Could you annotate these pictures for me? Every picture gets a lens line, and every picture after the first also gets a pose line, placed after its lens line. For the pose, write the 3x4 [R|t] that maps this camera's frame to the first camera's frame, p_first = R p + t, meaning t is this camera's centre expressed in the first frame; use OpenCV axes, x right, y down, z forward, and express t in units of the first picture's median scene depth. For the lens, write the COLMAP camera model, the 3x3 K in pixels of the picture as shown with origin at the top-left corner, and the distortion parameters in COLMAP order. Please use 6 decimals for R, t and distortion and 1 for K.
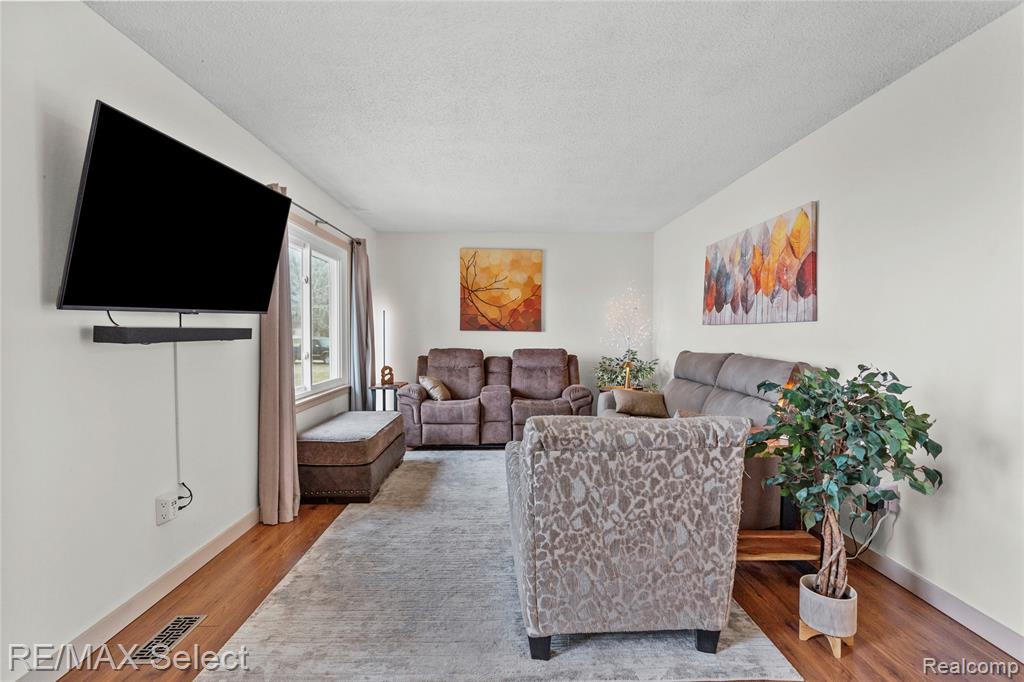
lens RADIAL K [[458.5, 0, 517.7], [0, 458.5, 342.2], [0, 0, 1]] dist [-0.012260, 0.004604]
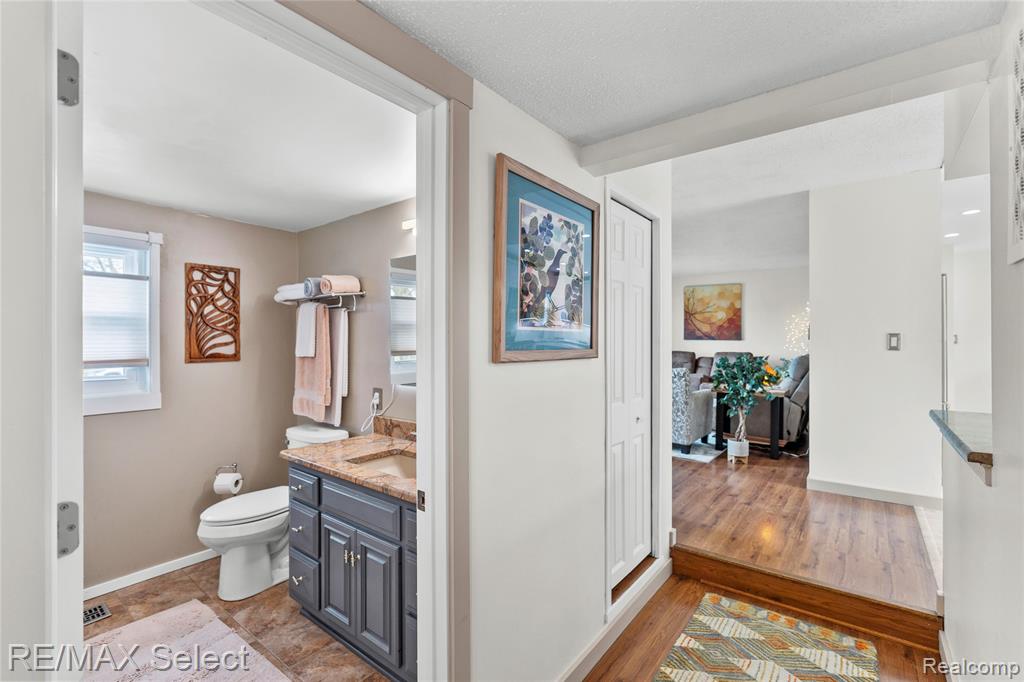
lens RADIAL K [[458.5, 0, 518.4], [0, 458.5, 339.9], [0, 0, 1]] dist [-0.012260, 0.004604]
pose [[0.772873, -0.002594, -0.634555, 0.758080], [-0.014836, 0.999644, -0.022156, 0.030408], [0.634387, 0.026538, 0.772560, -0.983646]]
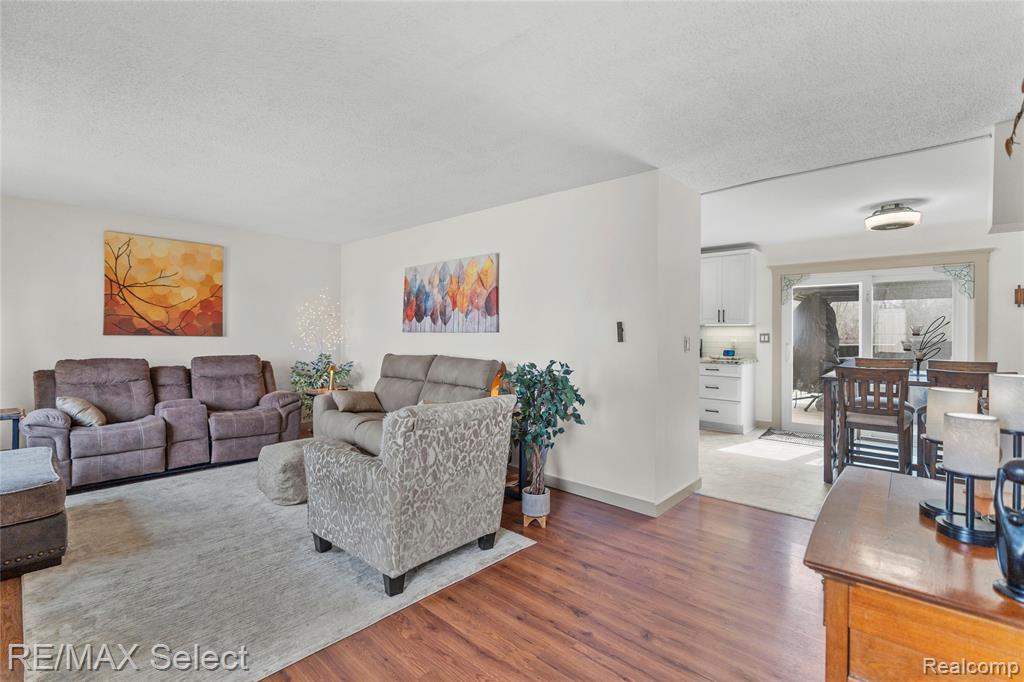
lens RADIAL K [[458.5, 0, 519.6], [0, 458.5, 335.2], [0, 0, 1]] dist [-0.012260, 0.004604]
pose [[0.696017, 0.000911, 0.718025, -0.338779], [0.010745, 0.999874, -0.011685, -0.016182], [-0.717945, 0.015848, 0.695919, -0.093348]]
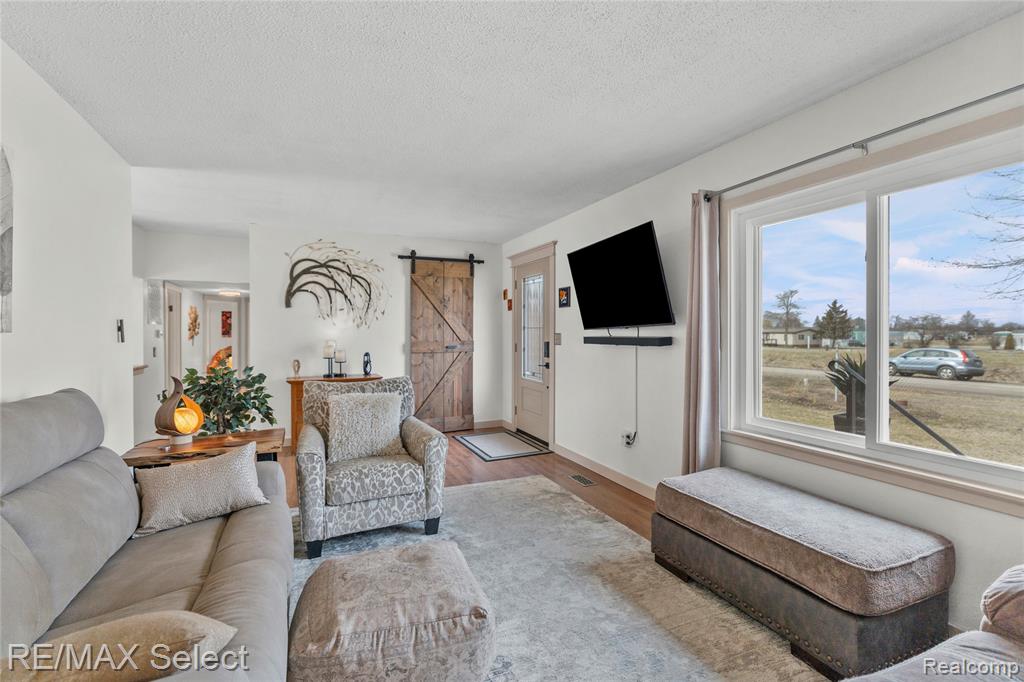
lens RADIAL K [[458.5, 0, 515.2], [0, 458.5, 334.4], [0, 0, 1]] dist [-0.012260, 0.004604]
pose [[-0.925004, 0.006519, -0.379902, 0.196338], [-0.006084, 0.999470, 0.031965, -0.063189], [0.379909, 0.031880, -0.924474, 1.632790]]
